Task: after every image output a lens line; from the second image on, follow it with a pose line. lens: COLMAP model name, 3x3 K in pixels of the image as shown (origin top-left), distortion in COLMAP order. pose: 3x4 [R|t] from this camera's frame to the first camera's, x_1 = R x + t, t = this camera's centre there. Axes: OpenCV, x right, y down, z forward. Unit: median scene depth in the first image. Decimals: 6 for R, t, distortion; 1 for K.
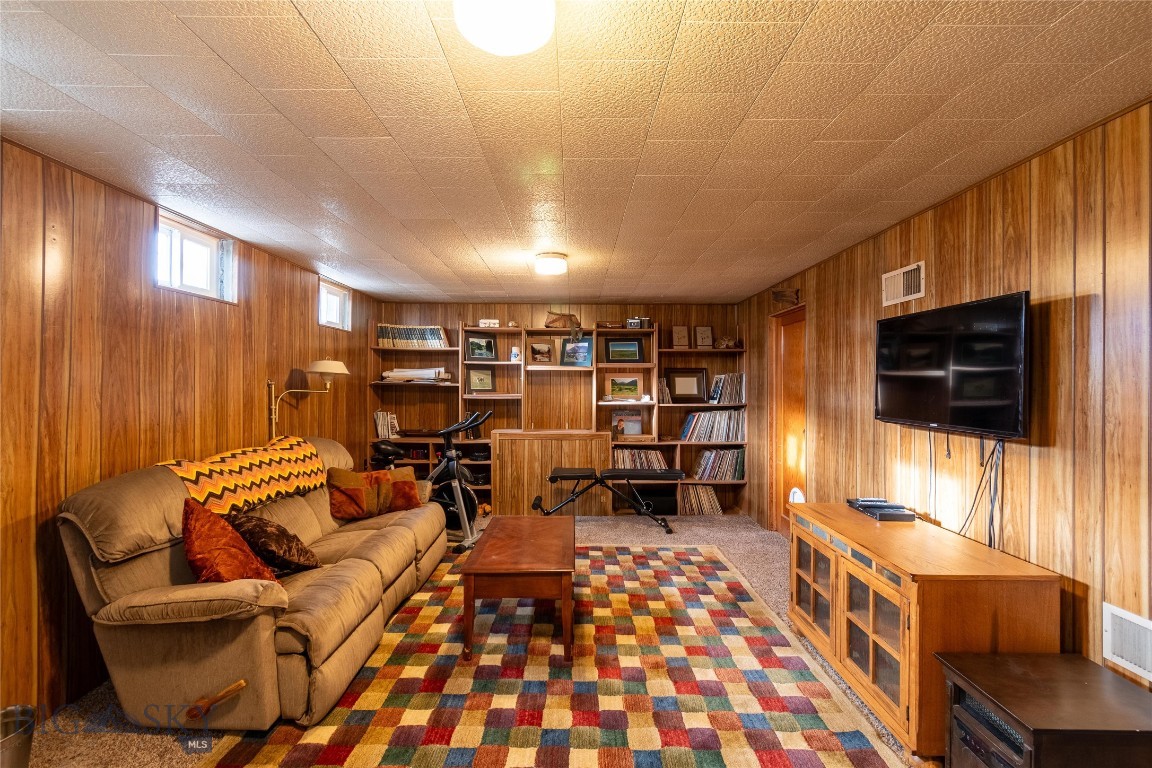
lens RADIAL K [[510.4, 0, 576.0], [0, 510.4, 384.0], [0, 0, 1]] dist [-0.000913, 0.000154]
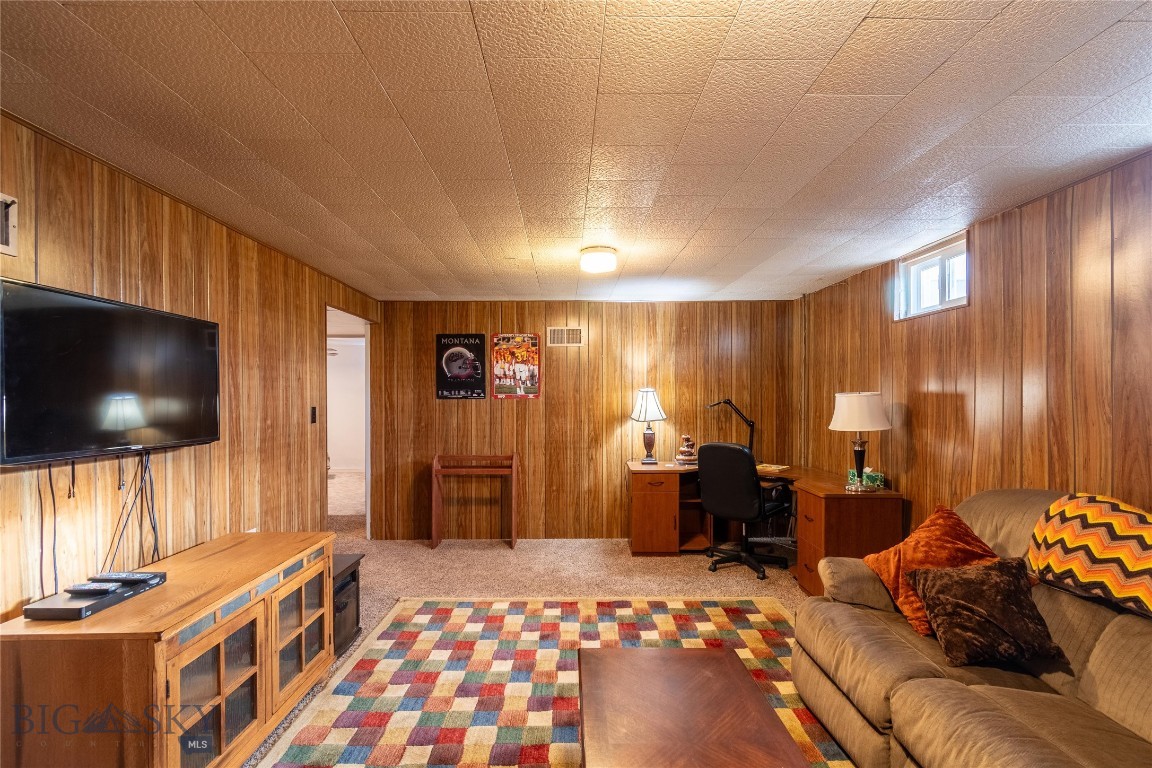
lens RADIAL K [[510.4, 0, 576.0], [0, 510.4, 384.0], [0, 0, 1]] dist [-0.000913, 0.000154]
pose [[-0.999865, 0.000136, -0.016422, 0.013618], [0.000546, 0.999689, -0.024930, -0.000319], [0.016414, -0.024935, -0.999554, 2.018203]]
